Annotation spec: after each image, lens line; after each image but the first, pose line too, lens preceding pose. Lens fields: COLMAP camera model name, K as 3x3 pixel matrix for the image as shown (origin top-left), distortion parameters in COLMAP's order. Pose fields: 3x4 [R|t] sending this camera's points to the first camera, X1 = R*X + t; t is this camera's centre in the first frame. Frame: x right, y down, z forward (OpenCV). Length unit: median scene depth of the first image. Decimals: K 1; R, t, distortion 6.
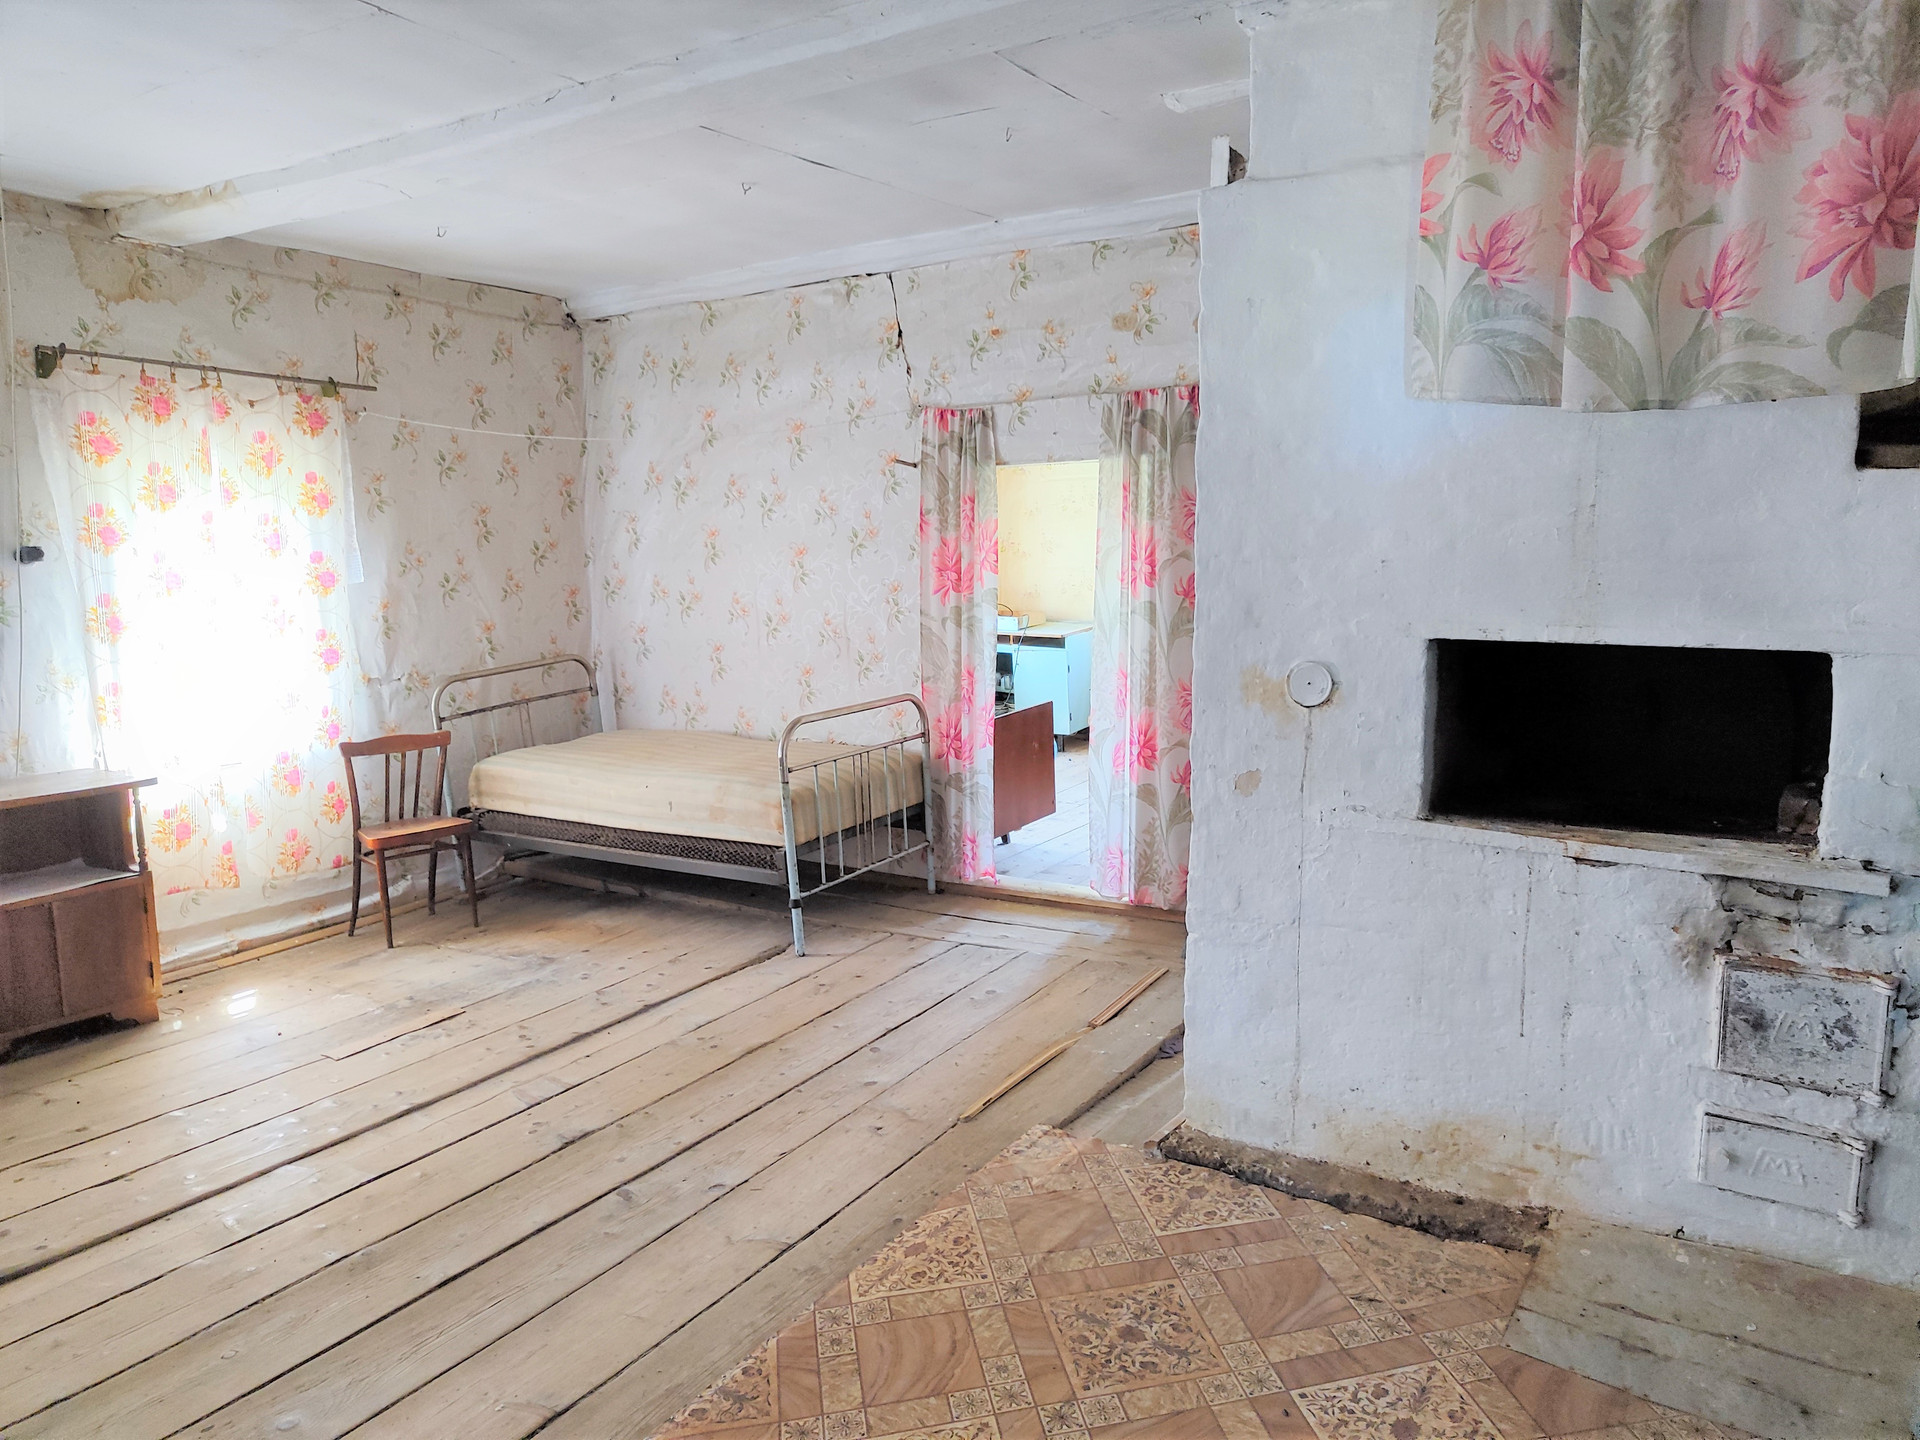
lens RADIAL K [[1281.9, 0, 954.4], [0, 1281.9, 717.4], [0, 0, 1]] dist [0.015624, -0.013276]
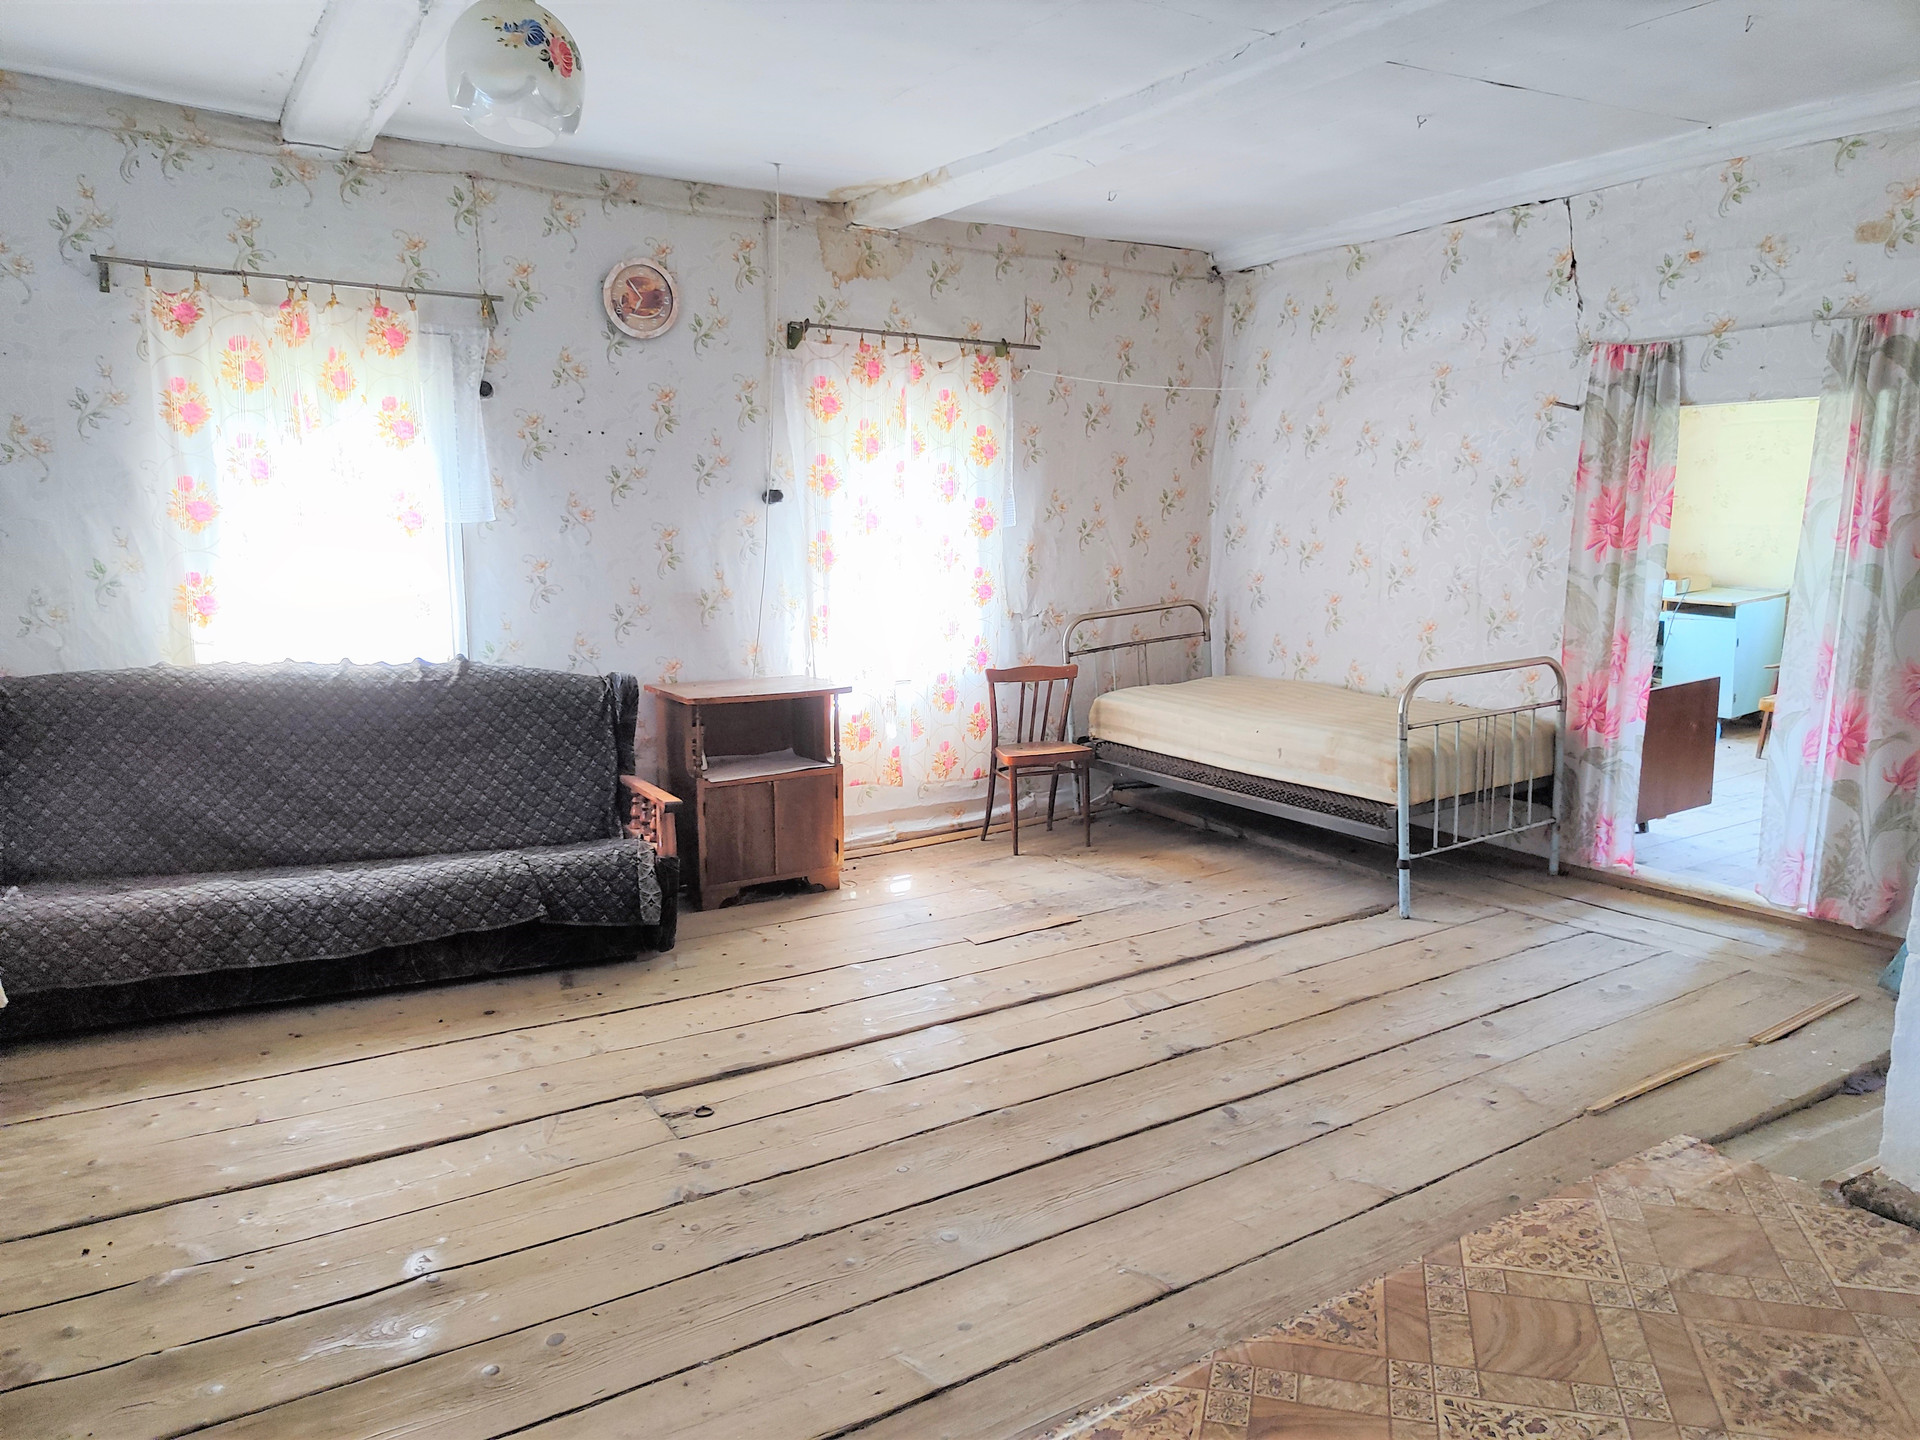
lens RADIAL K [[1281.9, 0, 961.4], [0, 1281.9, 717.9], [0, 0, 1]] dist [0.015624, -0.013276]
pose [[0.903602, 0.082929, -0.420270, -0.026927], [-0.068106, 0.996415, 0.050184, 0.008600], [0.422925, -0.016723, 0.906011, -0.025060]]
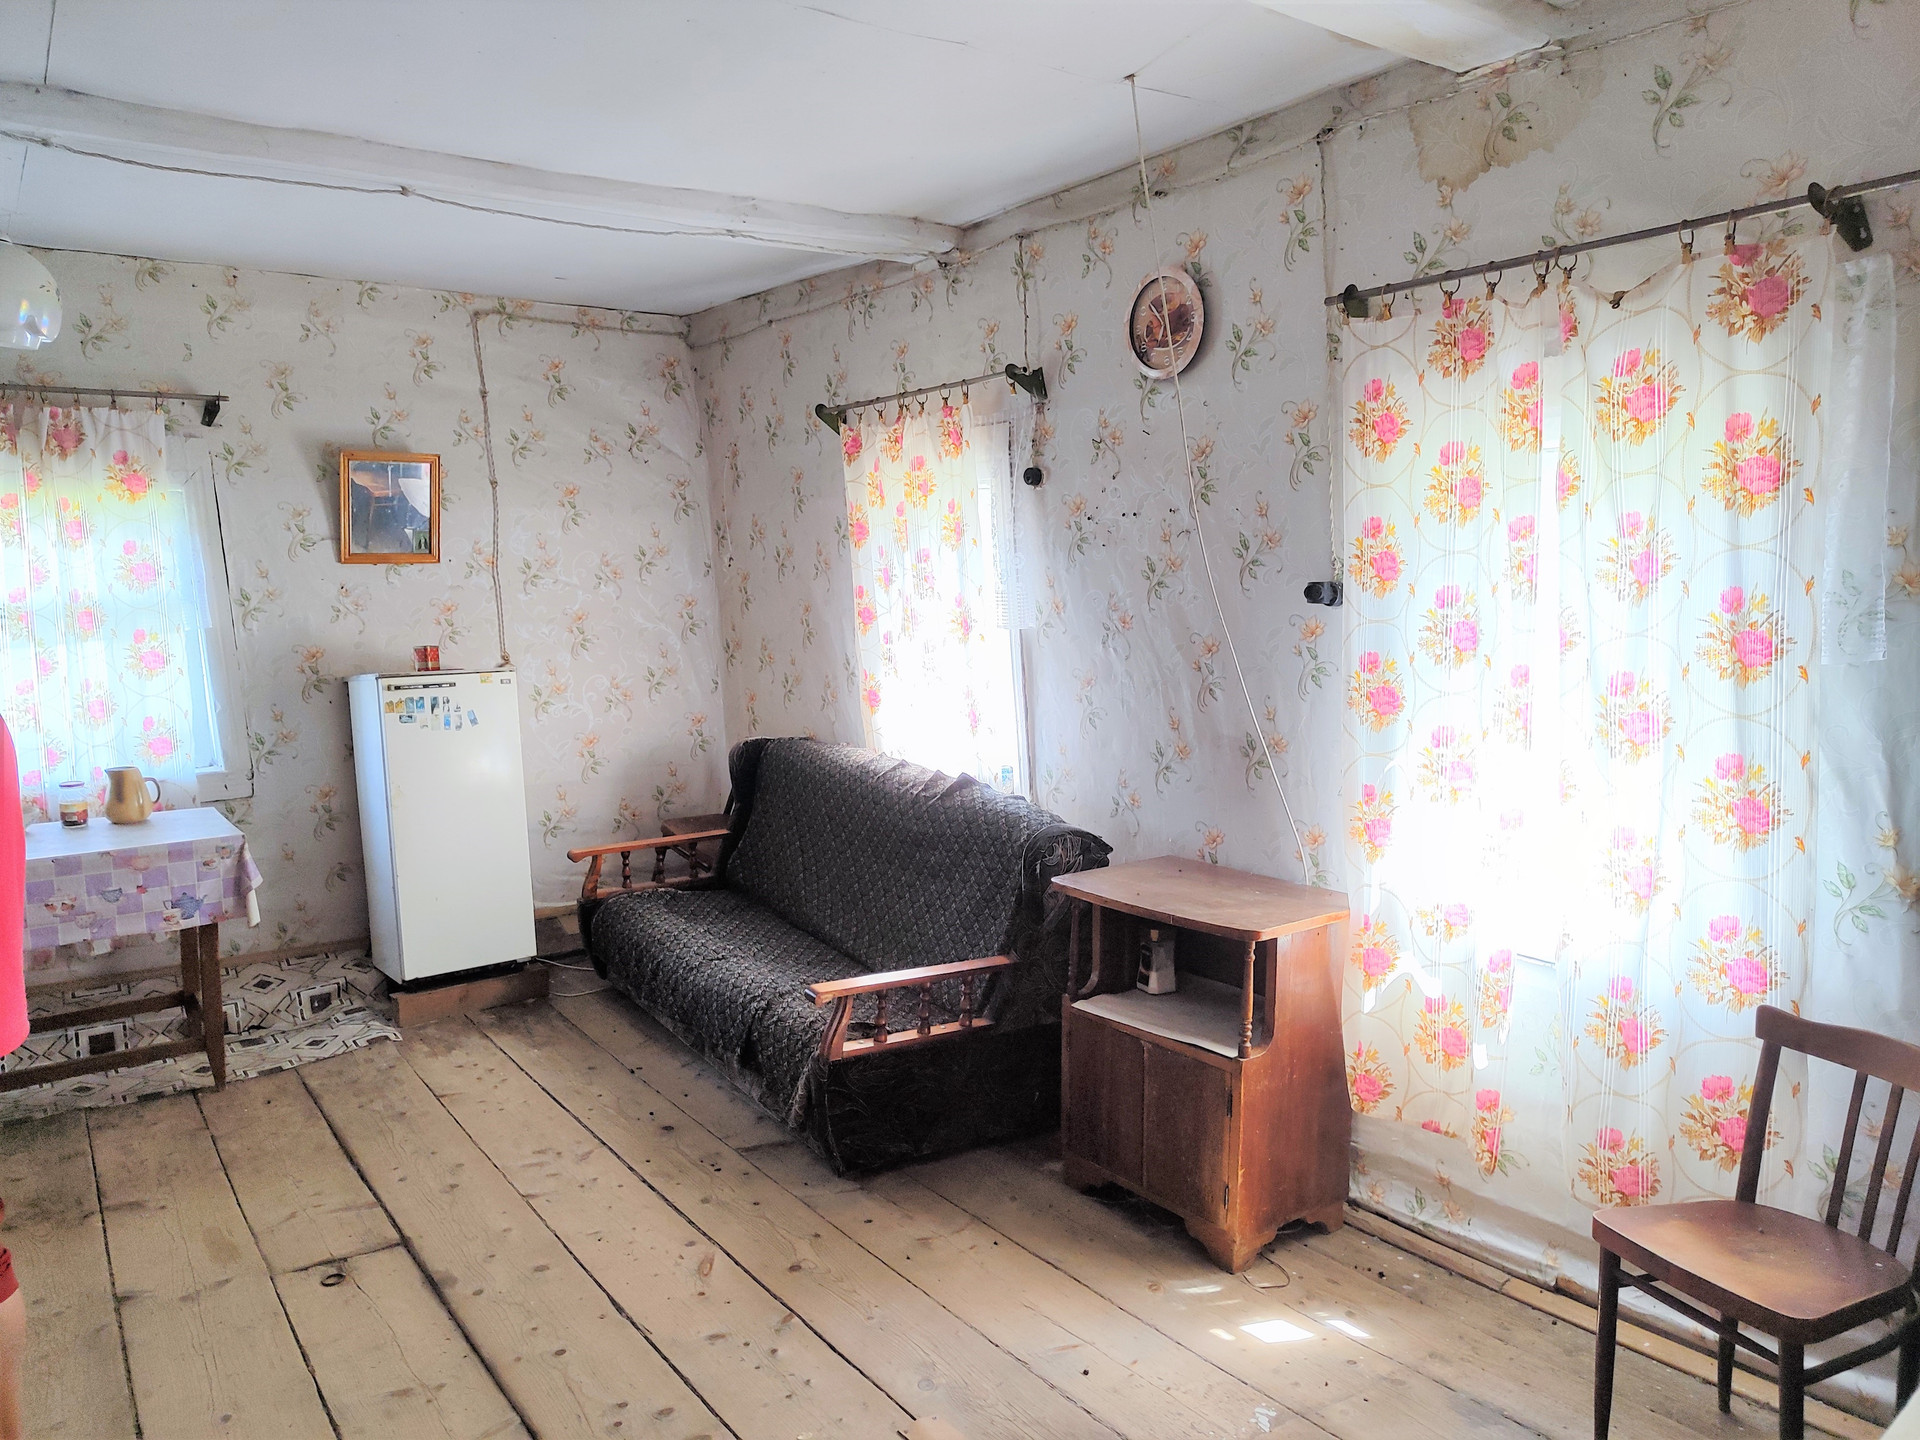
lens RADIAL K [[1281.9, 0, 964.4], [0, 1281.9, 723.5], [0, 0, 1]] dist [0.015624, -0.013276]
pose [[-0.328712, 0.110070, -0.937994, 0.035731], [-0.106293, 0.982563, 0.152550, -0.129493], [0.938430, 0.149847, -0.311280, 0.945658]]
